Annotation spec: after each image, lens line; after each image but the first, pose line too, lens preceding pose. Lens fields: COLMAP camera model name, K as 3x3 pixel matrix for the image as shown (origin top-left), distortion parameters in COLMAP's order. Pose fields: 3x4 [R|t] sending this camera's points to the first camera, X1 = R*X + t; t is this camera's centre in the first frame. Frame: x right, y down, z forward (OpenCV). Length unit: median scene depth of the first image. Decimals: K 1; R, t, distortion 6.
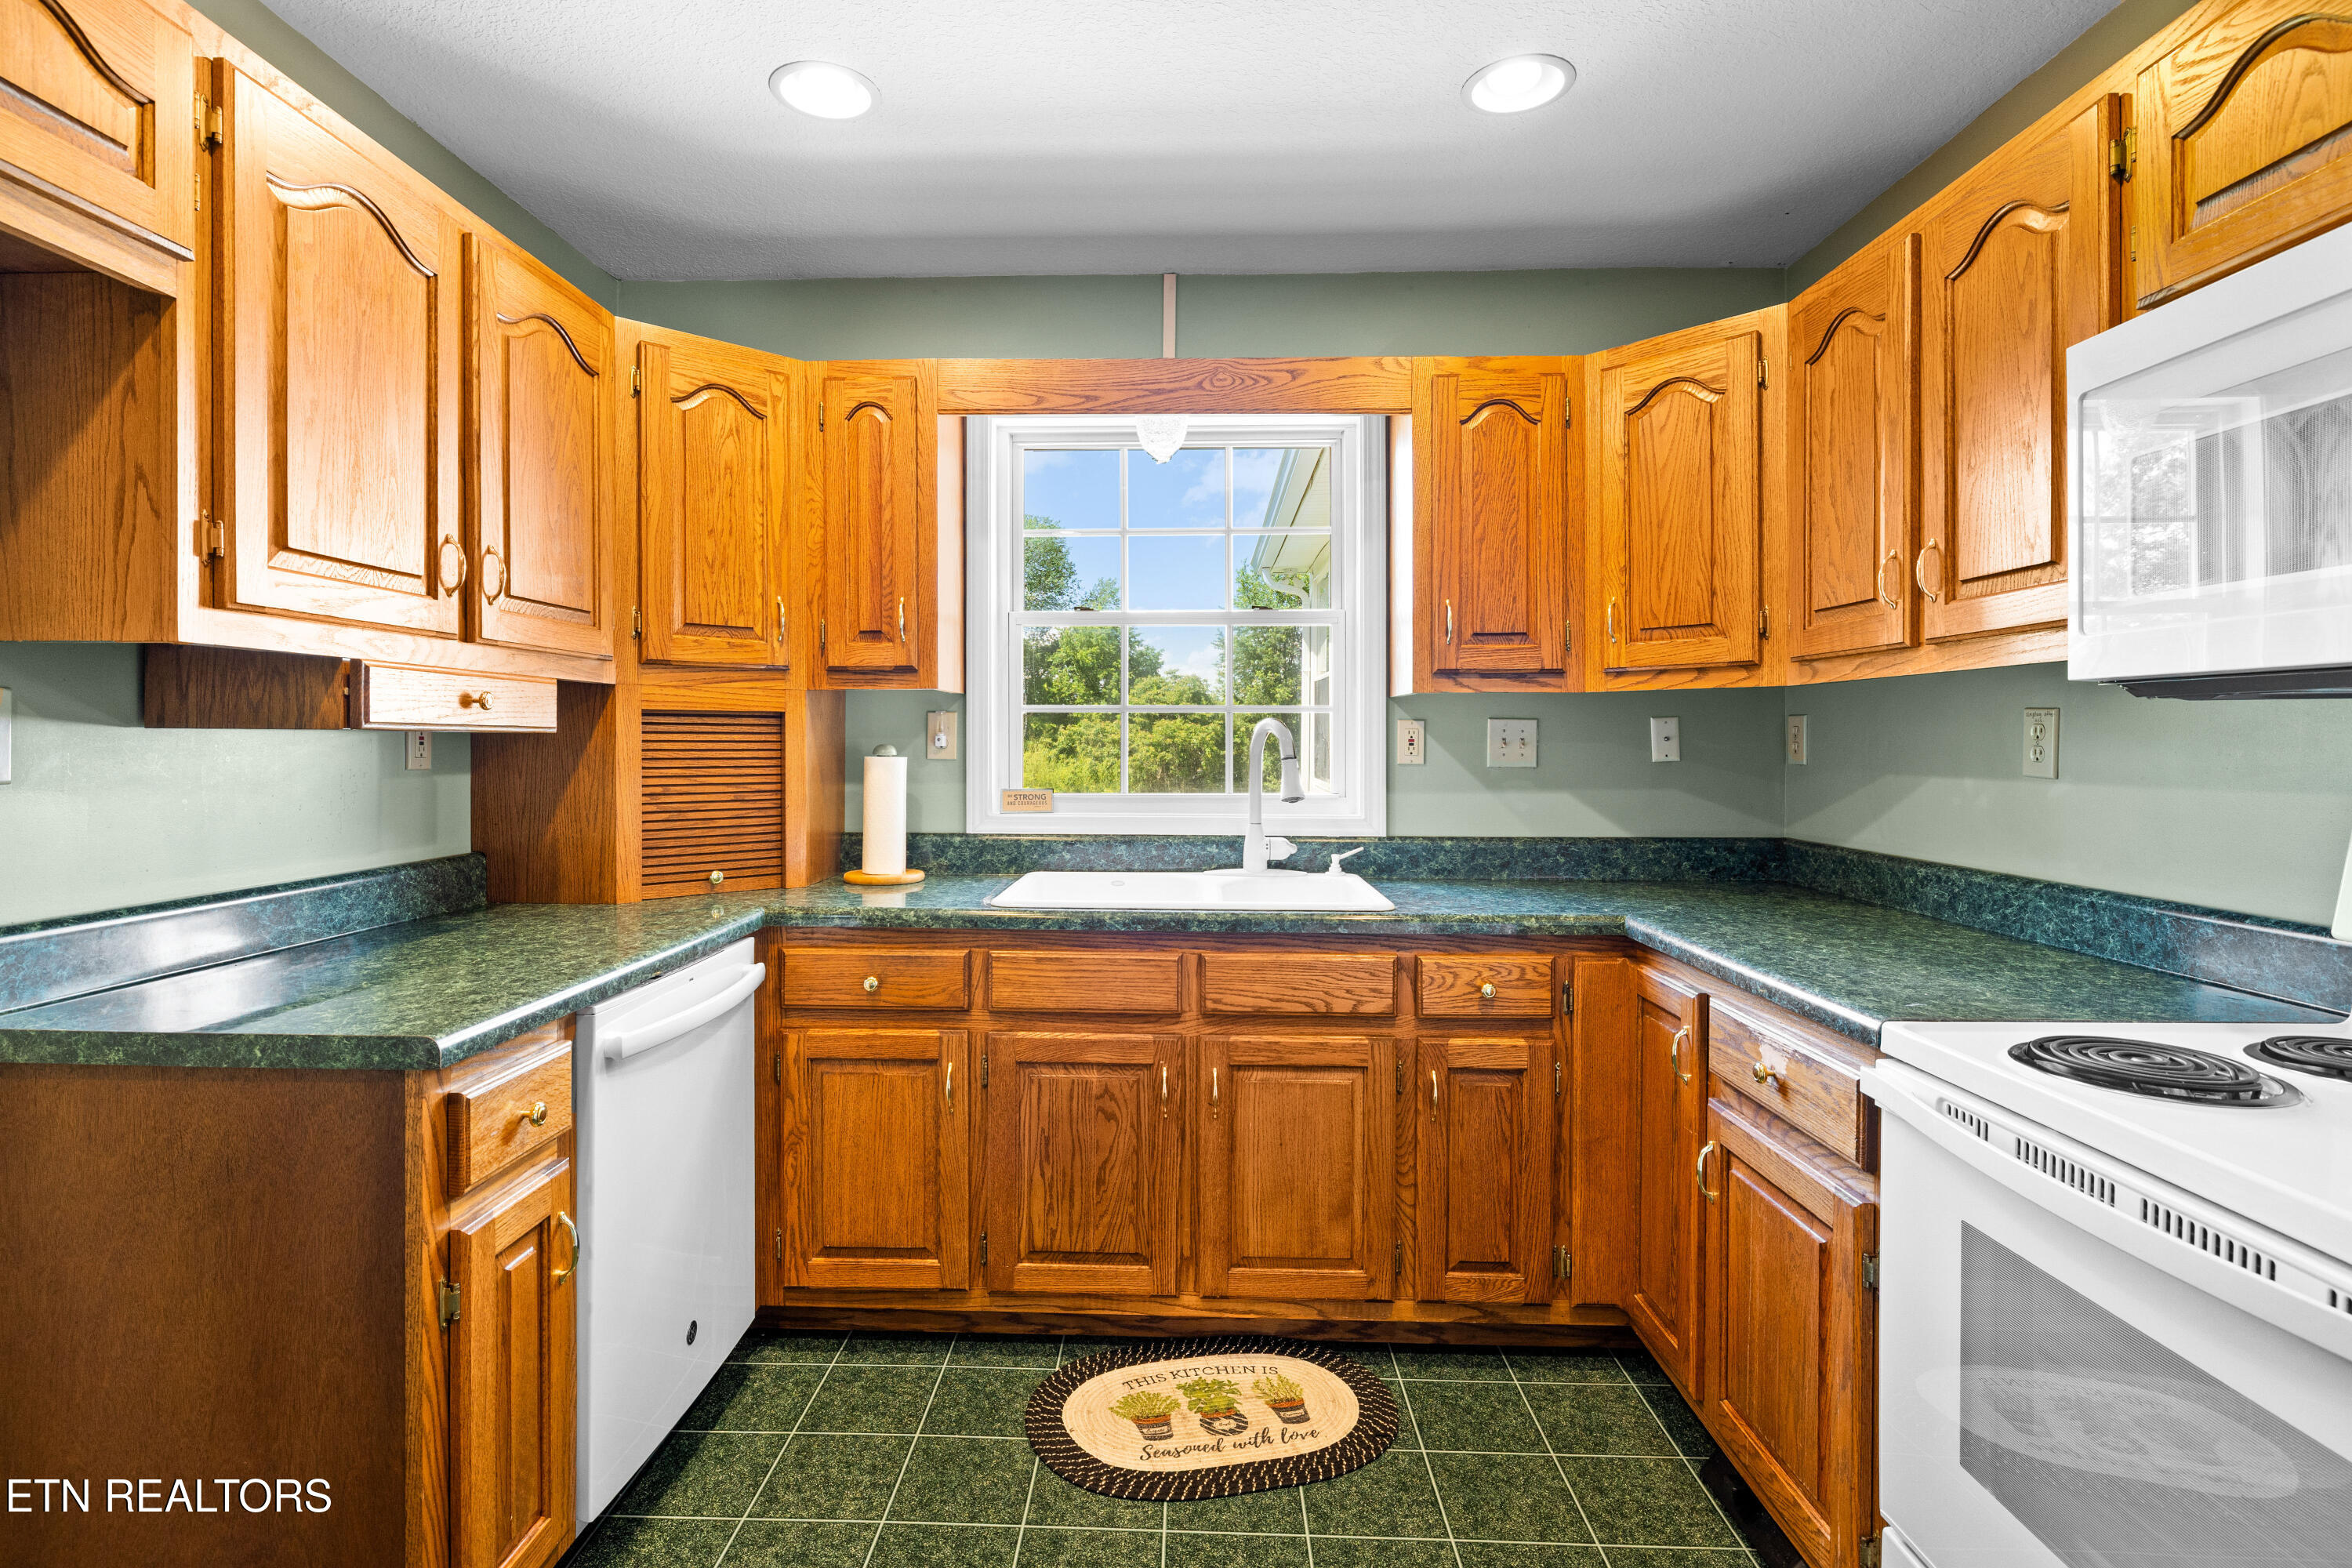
lens RADIAL K [[1140.9, 0, 1148.5], [0, 1140.9, 748.2], [0, 0, 1]] dist [-0.006123, 0.001572]
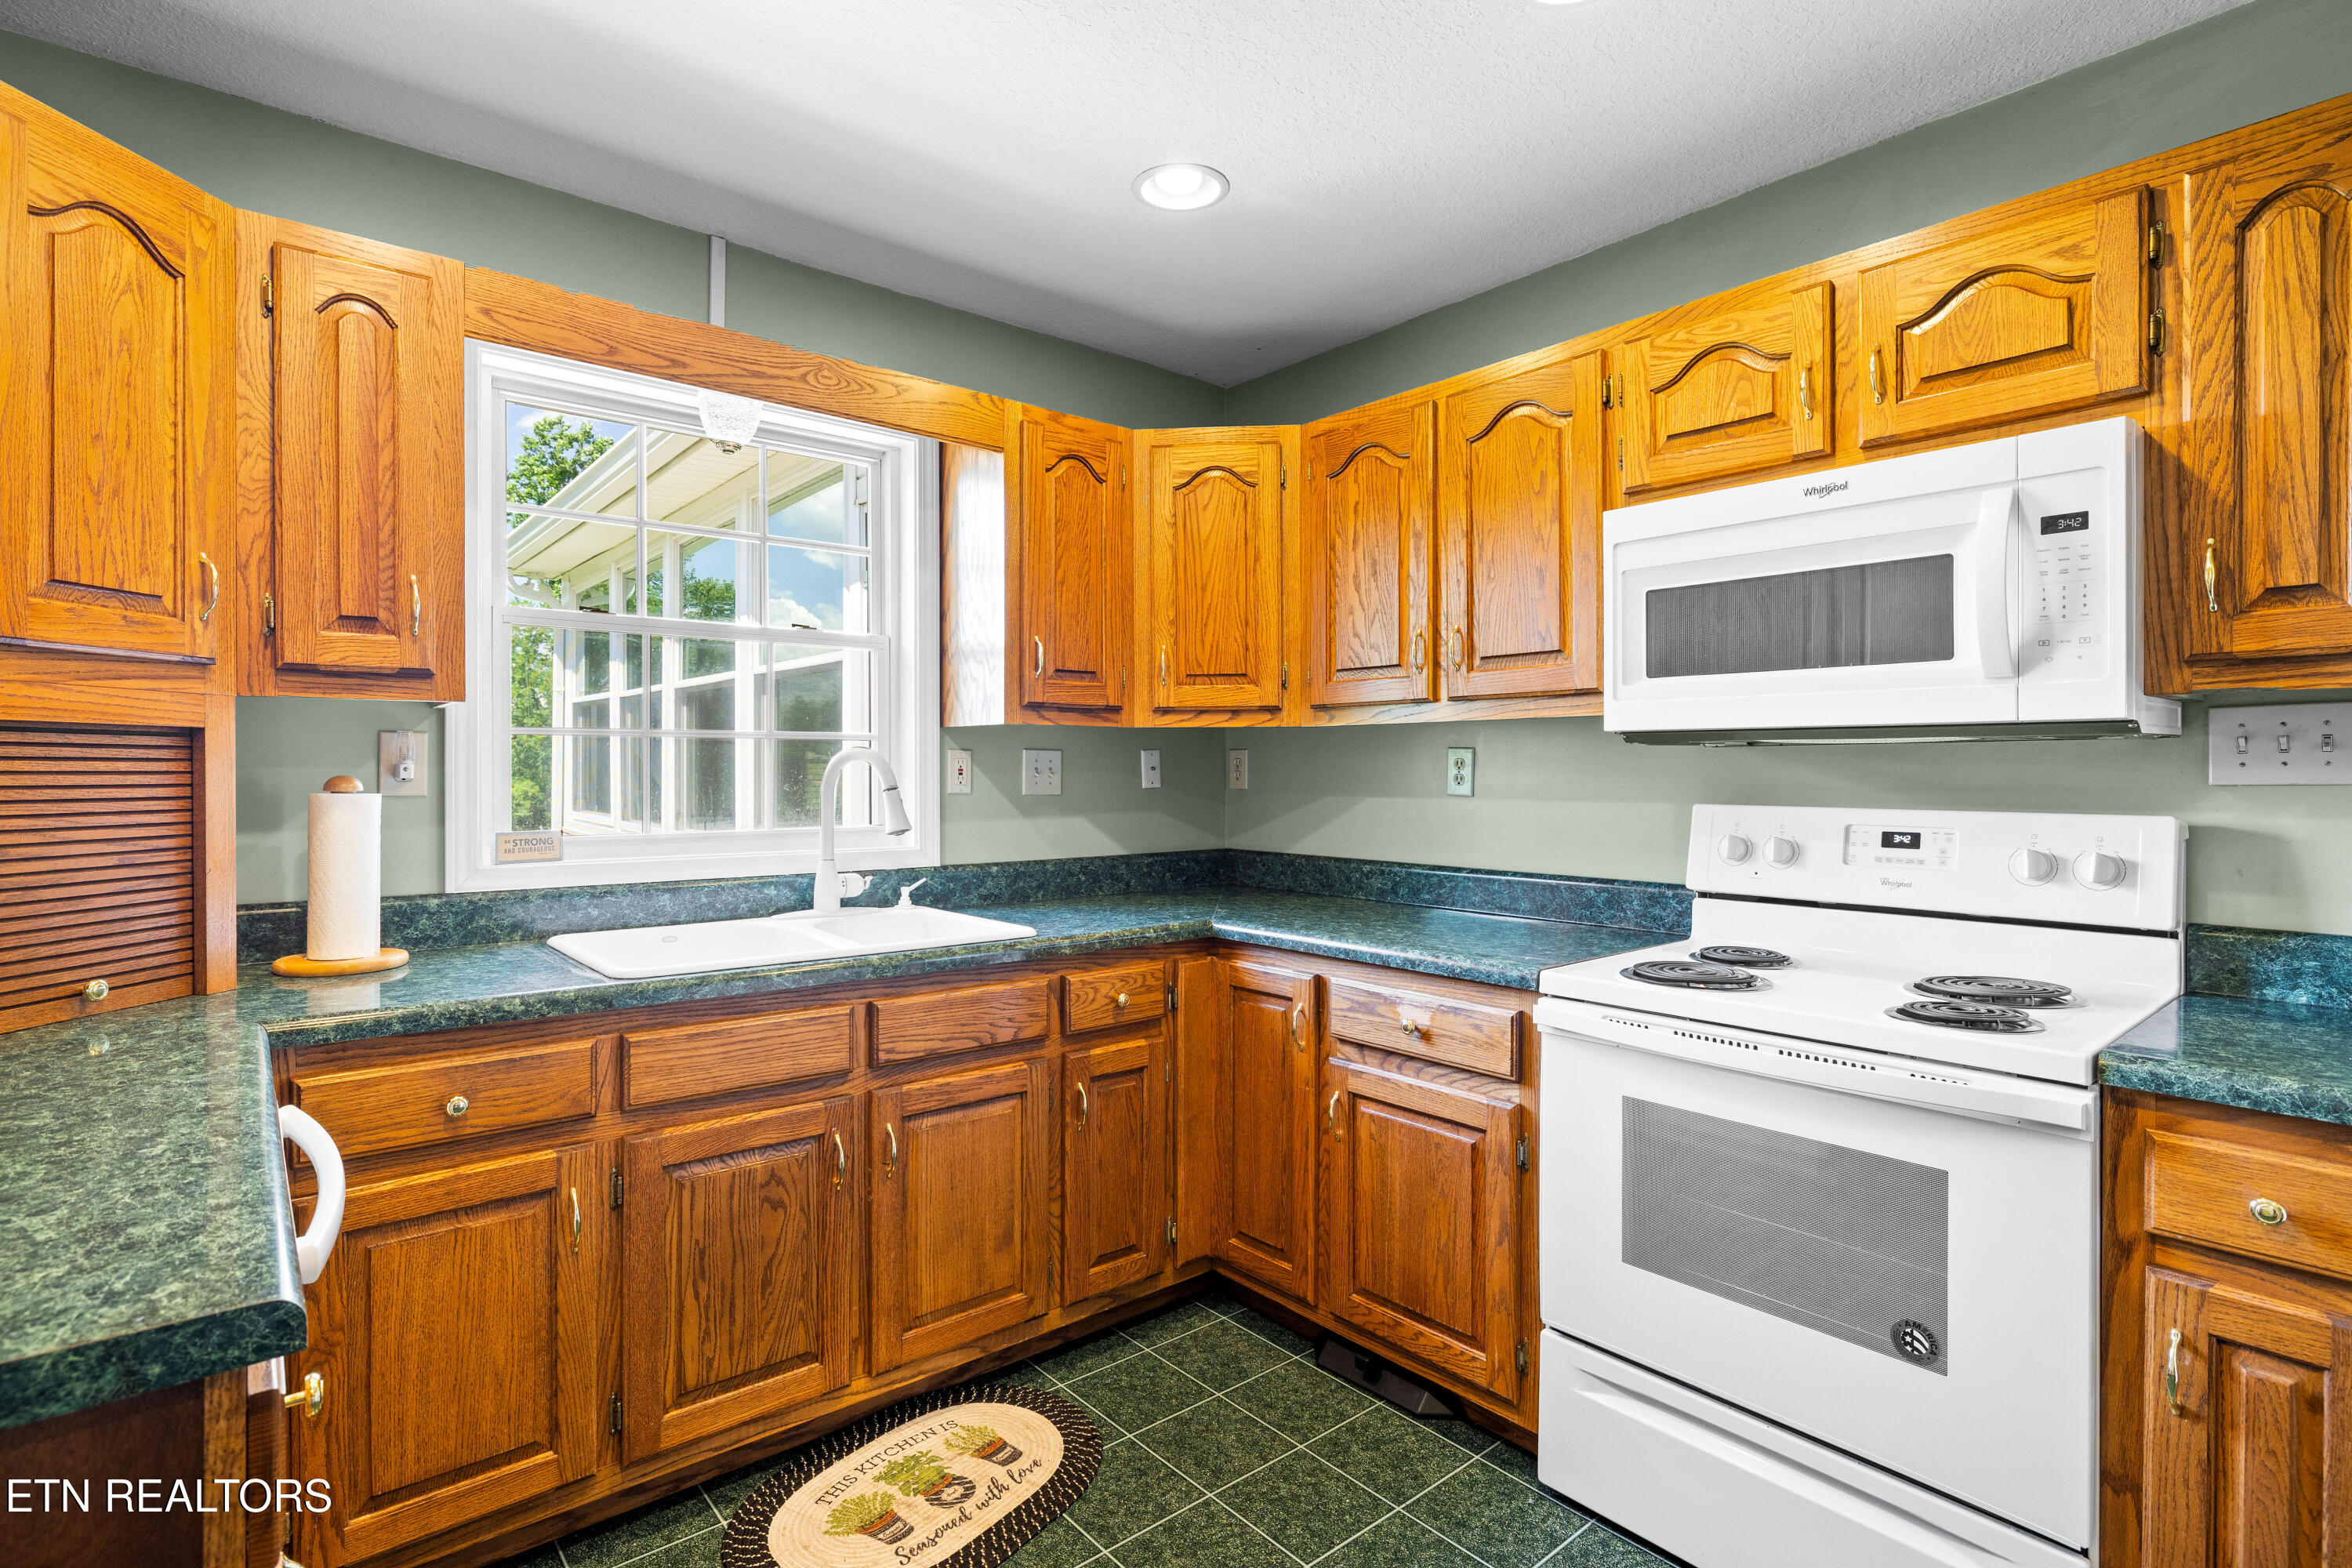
lens RADIAL K [[1140.9, 0, 1117.4], [0, 1140.9, 771.0], [0, 0, 1]] dist [-0.006123, 0.001572]
pose [[0.748344, -0.001348, 0.663310, -0.411872], [0.004409, 0.999986, -0.002942, -0.002929], [-0.663296, 0.005127, 0.748339, 0.177763]]
